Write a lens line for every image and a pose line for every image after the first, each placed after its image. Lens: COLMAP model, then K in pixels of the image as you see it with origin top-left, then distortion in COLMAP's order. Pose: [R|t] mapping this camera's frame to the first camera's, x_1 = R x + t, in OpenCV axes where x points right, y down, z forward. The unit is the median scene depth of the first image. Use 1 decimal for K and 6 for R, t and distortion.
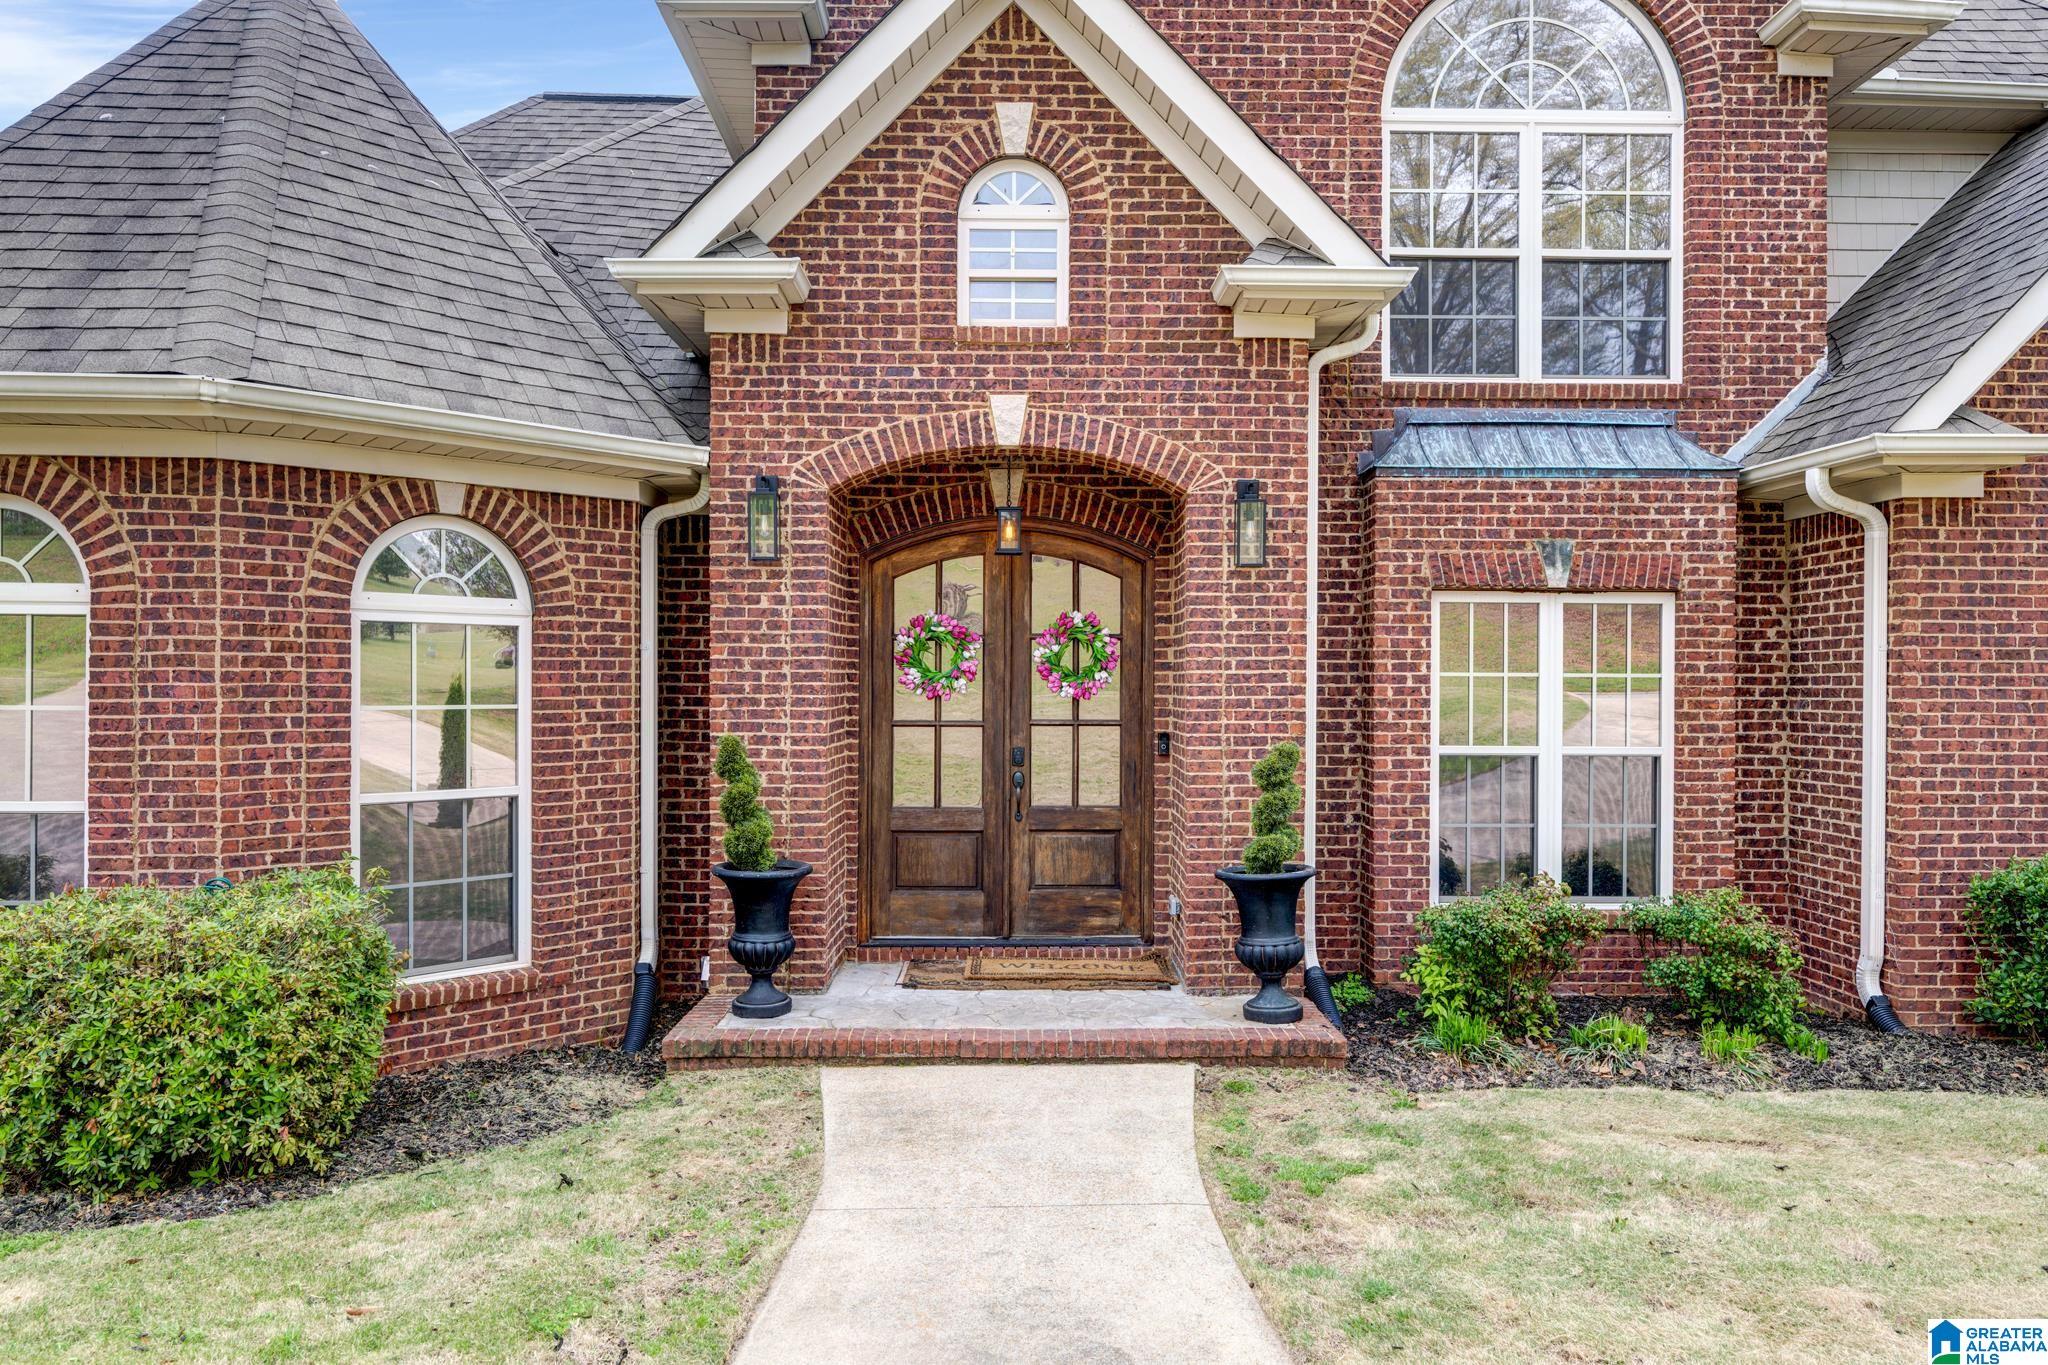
lens RADIAL K [[1431.9, 0, 1030.8], [0, 1431.9, 679.9], [0, 0, 1]] dist [0.003547, 0.001022]
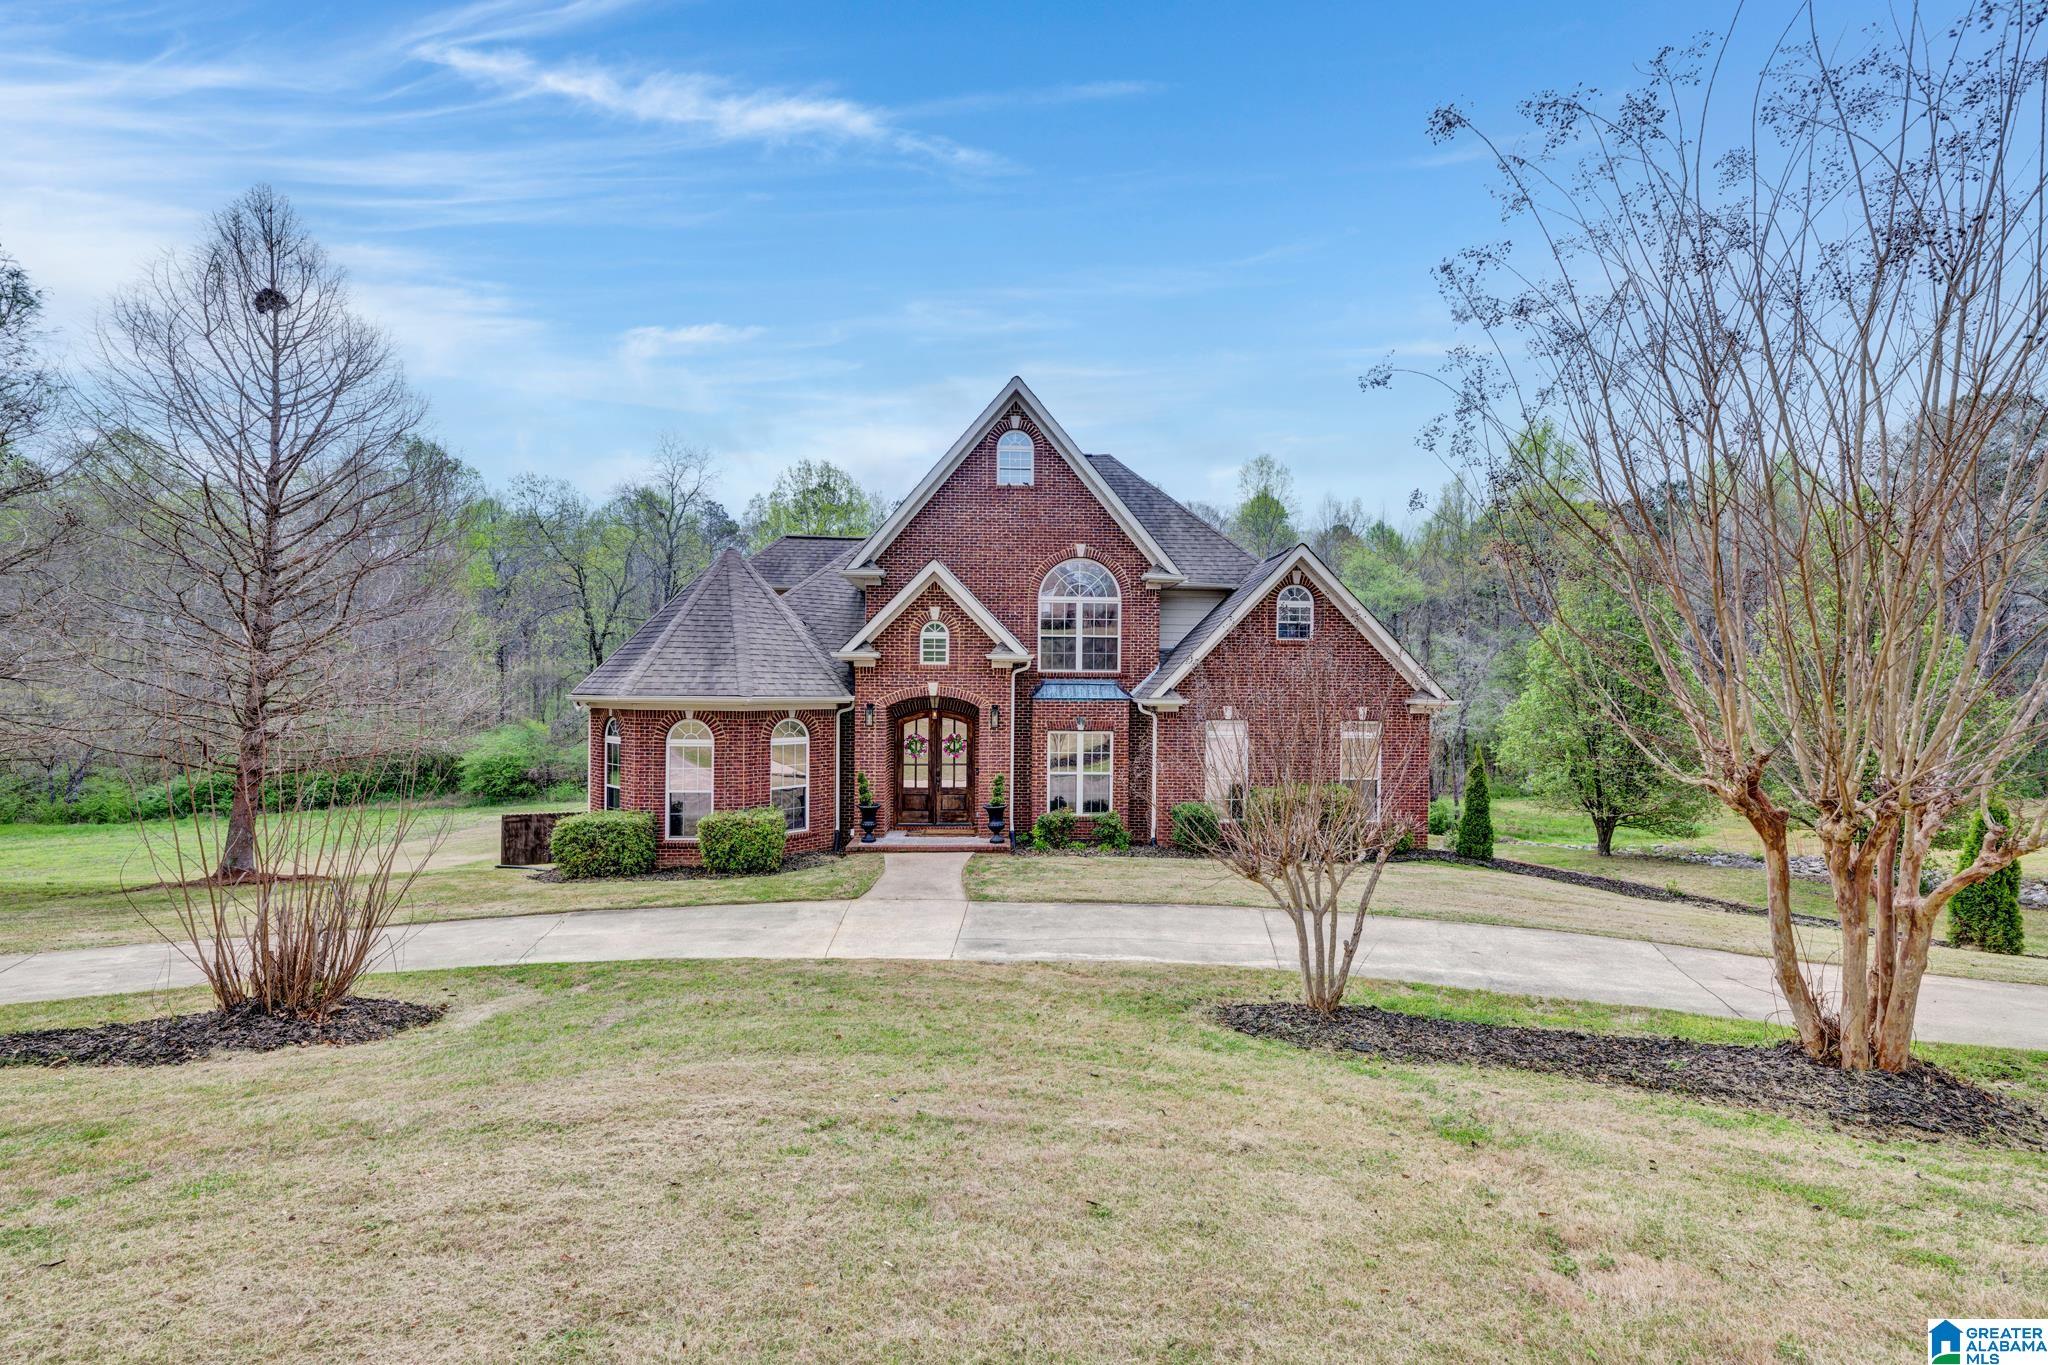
lens RADIAL K [[809.6, 0, 1029.1], [0, 809.6, 692.2], [0, 0, 1]] dist [0.000090, -0.000007]
pose [[0.999060, 0.004877, 0.043064, 0.146586], [-0.004891, 0.999988, 0.000236, -0.171763], [-0.043062, -0.000447, 0.999072, -1.170291]]
